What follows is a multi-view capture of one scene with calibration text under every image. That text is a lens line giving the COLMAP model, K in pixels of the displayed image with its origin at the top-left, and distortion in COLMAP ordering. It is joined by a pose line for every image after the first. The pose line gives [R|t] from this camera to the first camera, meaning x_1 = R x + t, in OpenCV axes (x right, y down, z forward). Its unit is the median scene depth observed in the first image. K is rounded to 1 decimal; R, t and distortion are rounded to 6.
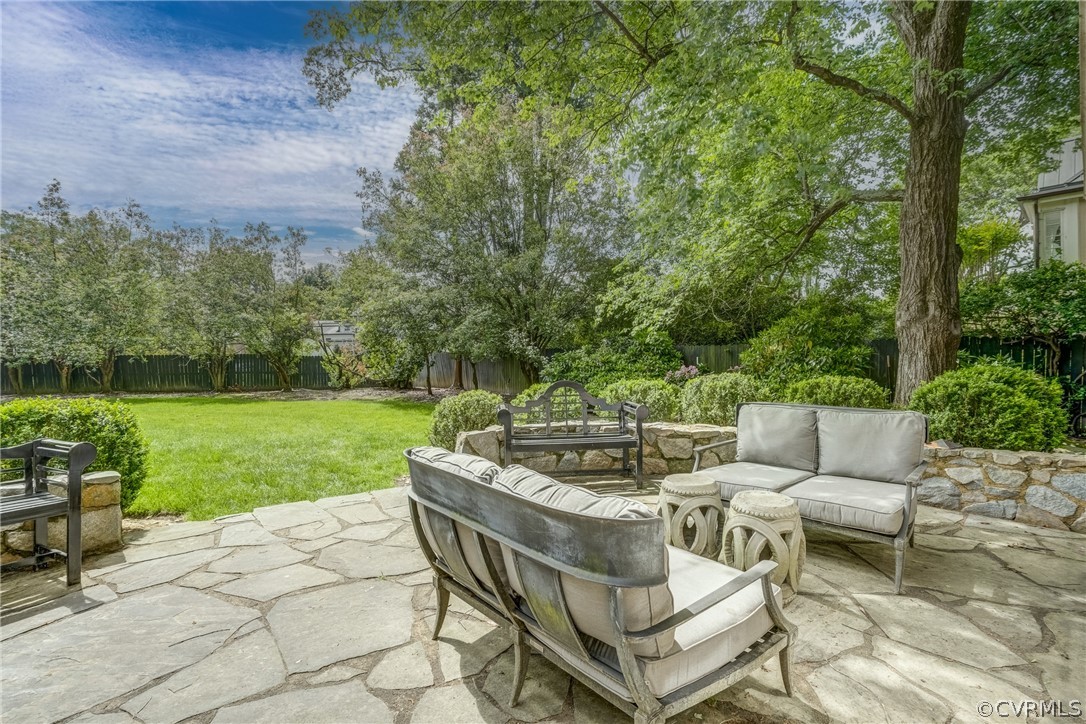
lens RADIAL K [[497.6, 0, 539.6], [0, 497.6, 363.0], [0, 0, 1]] dist [-0.031802, 0.008304]
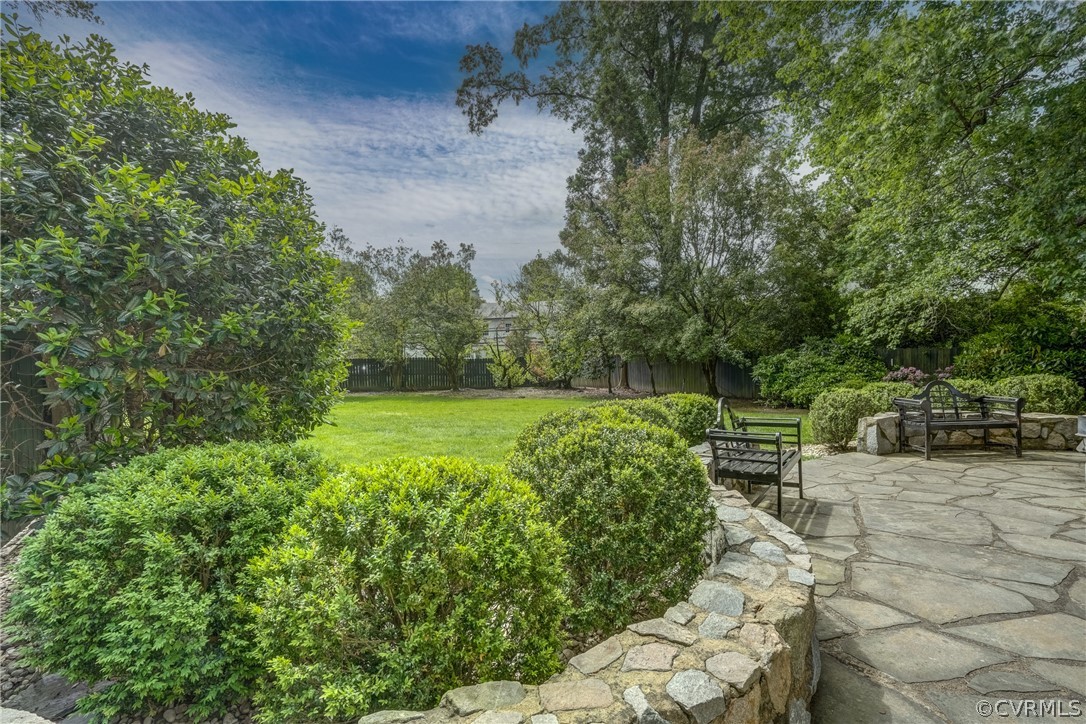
lens RADIAL K [[497.6, 0, 547.7], [0, 497.6, 360.3], [0, 0, 1]] dist [-0.031802, 0.008304]
pose [[0.991690, -0.004515, -0.128573, -0.186675], [0.003742, 0.999973, -0.006249, -0.003153], [0.128598, 0.005716, 0.991680, -0.105851]]
